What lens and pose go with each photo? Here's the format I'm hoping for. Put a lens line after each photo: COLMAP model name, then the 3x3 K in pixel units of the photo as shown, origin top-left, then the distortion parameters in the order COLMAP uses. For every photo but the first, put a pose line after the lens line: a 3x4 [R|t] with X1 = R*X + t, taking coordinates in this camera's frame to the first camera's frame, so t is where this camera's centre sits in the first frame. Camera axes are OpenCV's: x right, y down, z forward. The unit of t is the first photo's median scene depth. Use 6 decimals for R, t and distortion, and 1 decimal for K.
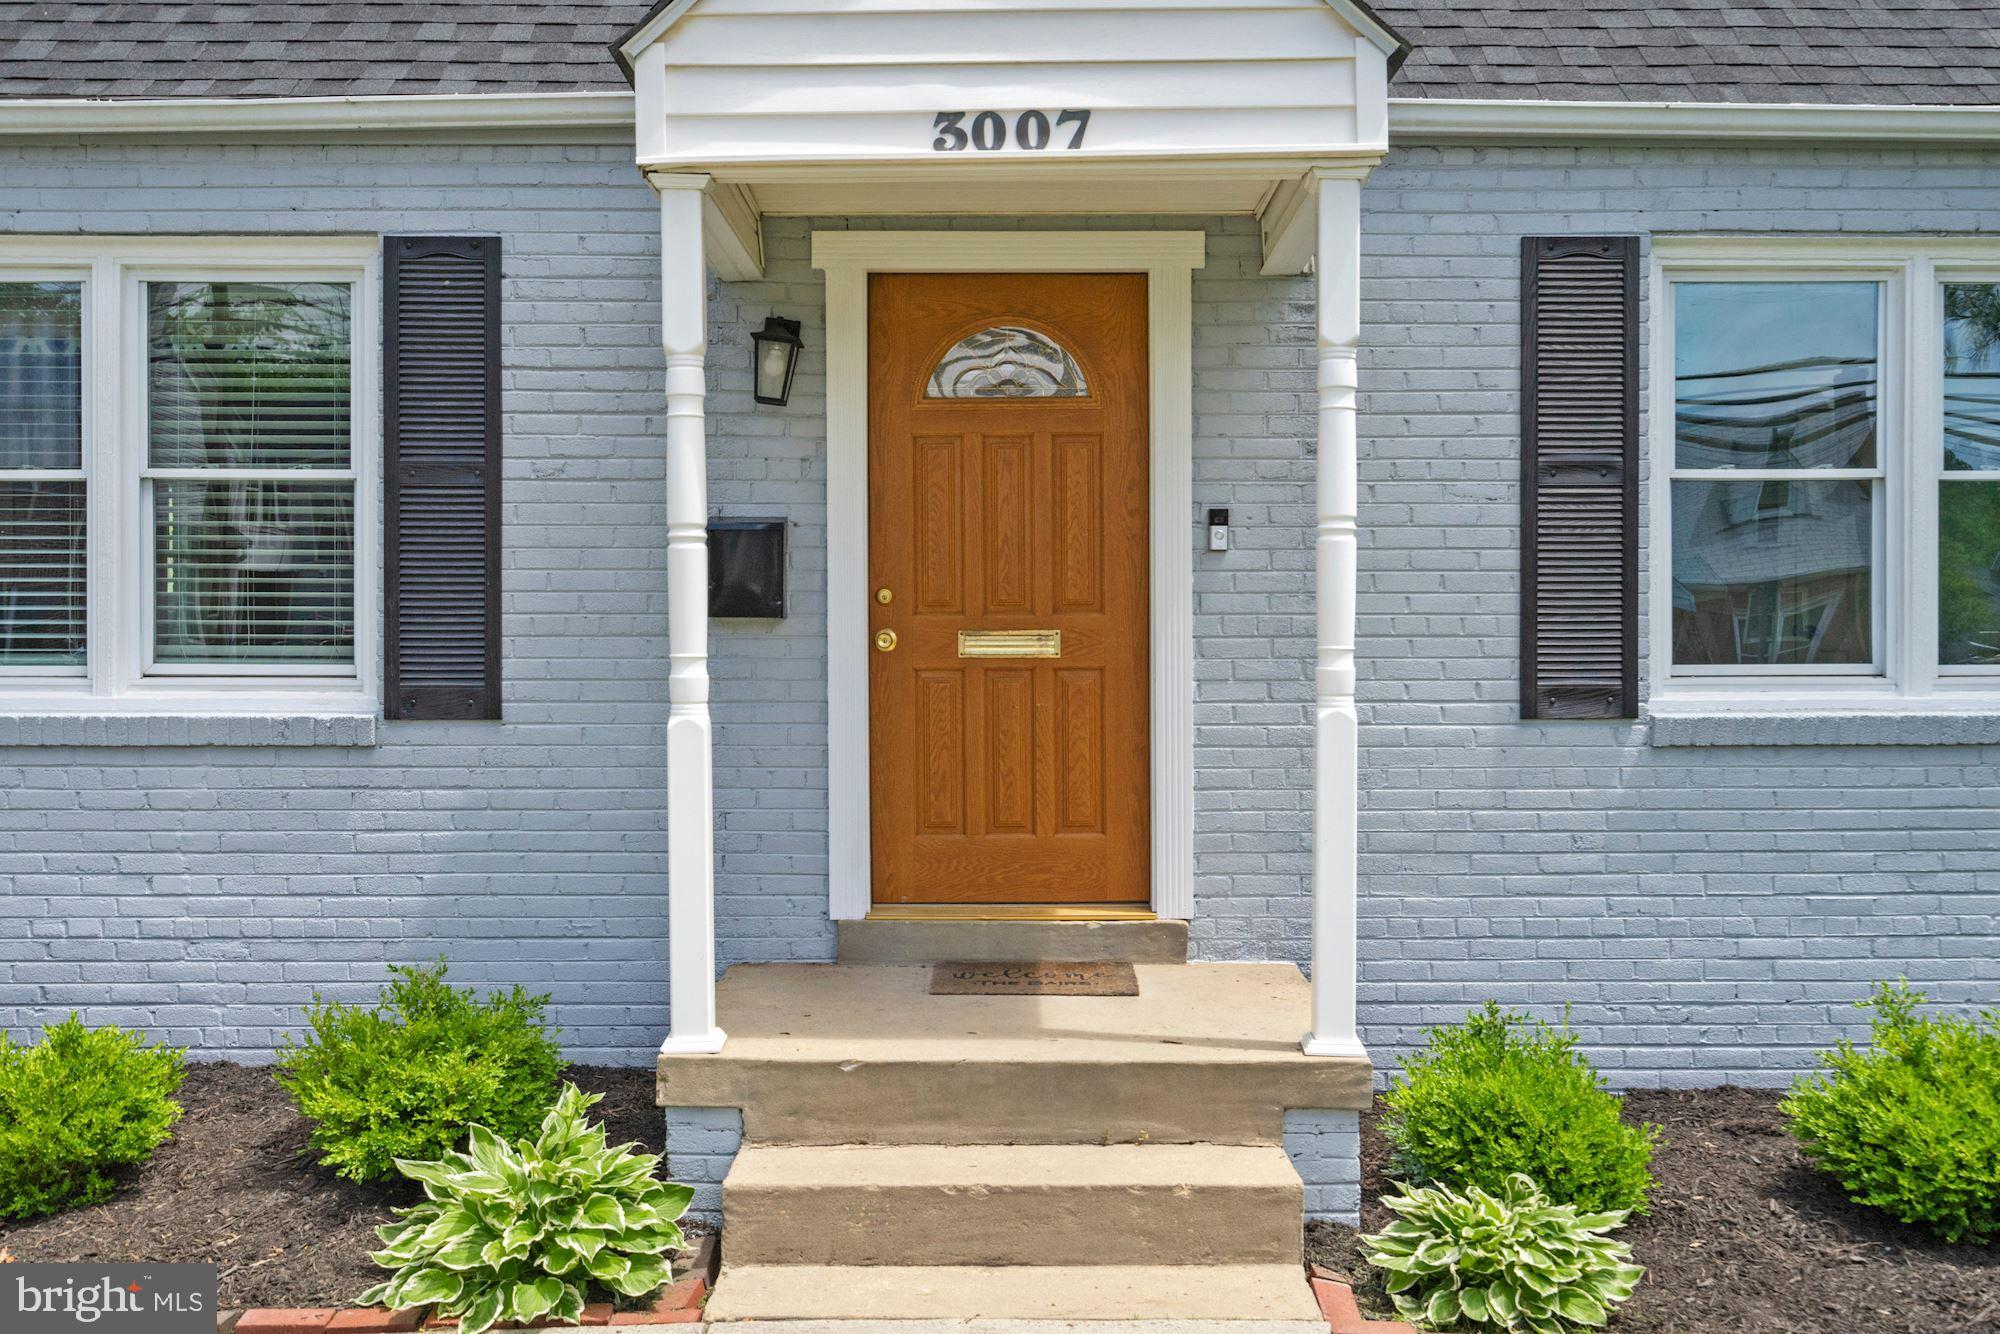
lens RADIAL K [[1963.0, 0, 1012.4], [0, 1963.0, 684.3], [0, 0, 1]] dist [0.004414, 0.000000]
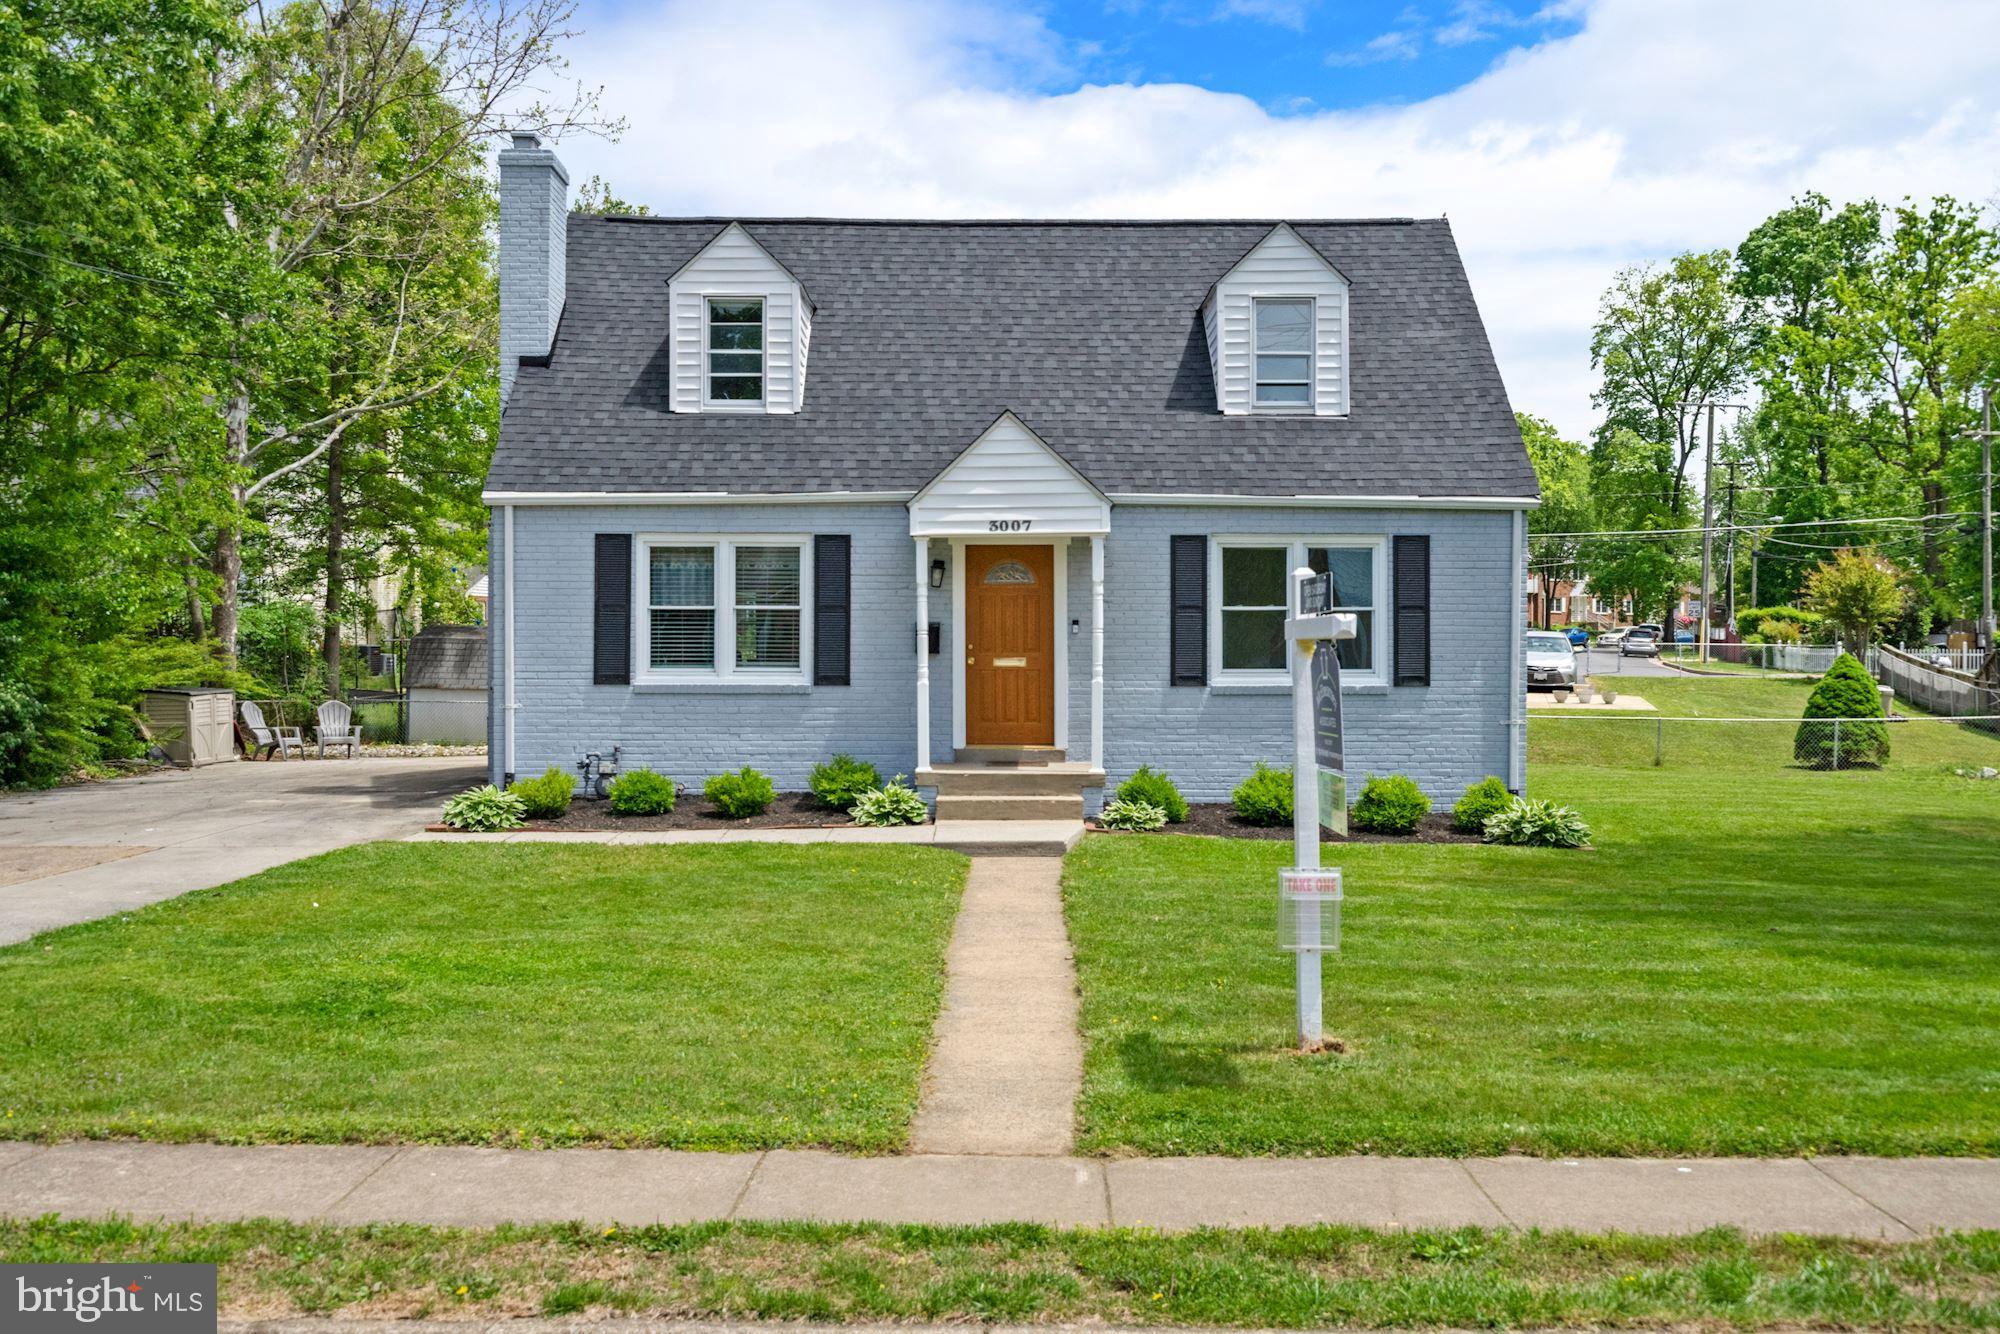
lens RADIAL K [[1963.0, 0, 994.7], [0, 1963.0, 675.3], [0, 0, 1]] dist [0.004414, 0.000000]
pose [[0.999915, 0.002441, -0.012832, 0.015246], [-0.002558, 0.999955, -0.009137, 0.030200], [0.012809, 0.009169, 0.999876, -2.183865]]
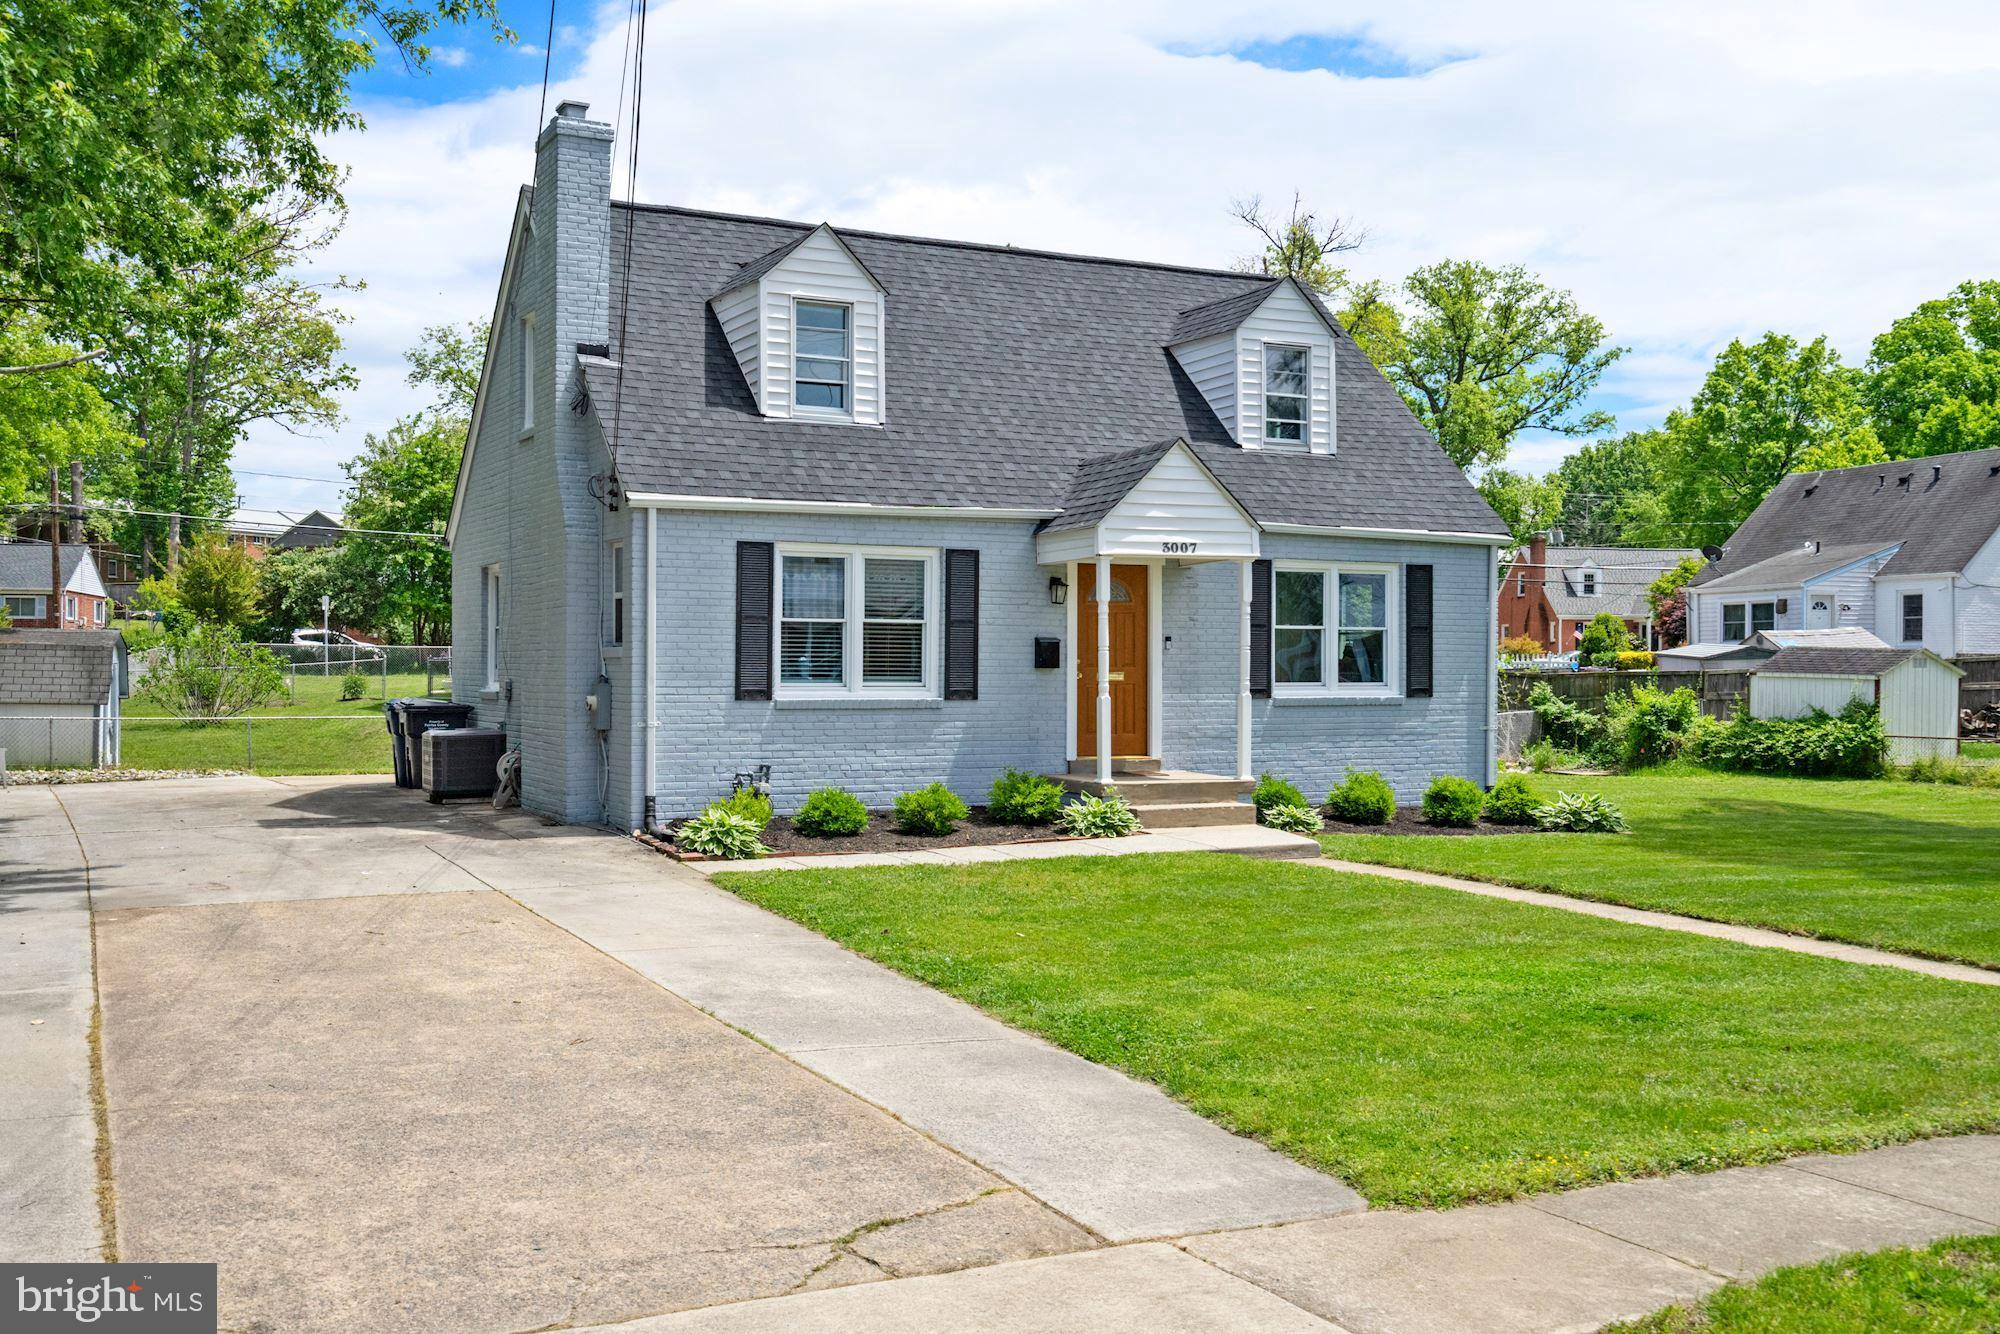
lens RADIAL K [[1963.0, 0, 1006.1], [0, 1963.0, 652.3], [0, 0, 1]] dist [0.004414, 0.000000]
pose [[0.892506, 0.006680, 0.450986, -1.667531], [0.002652, 0.999795, -0.020057, 0.005414], [-0.451028, 0.019097, 0.892306, -1.885639]]
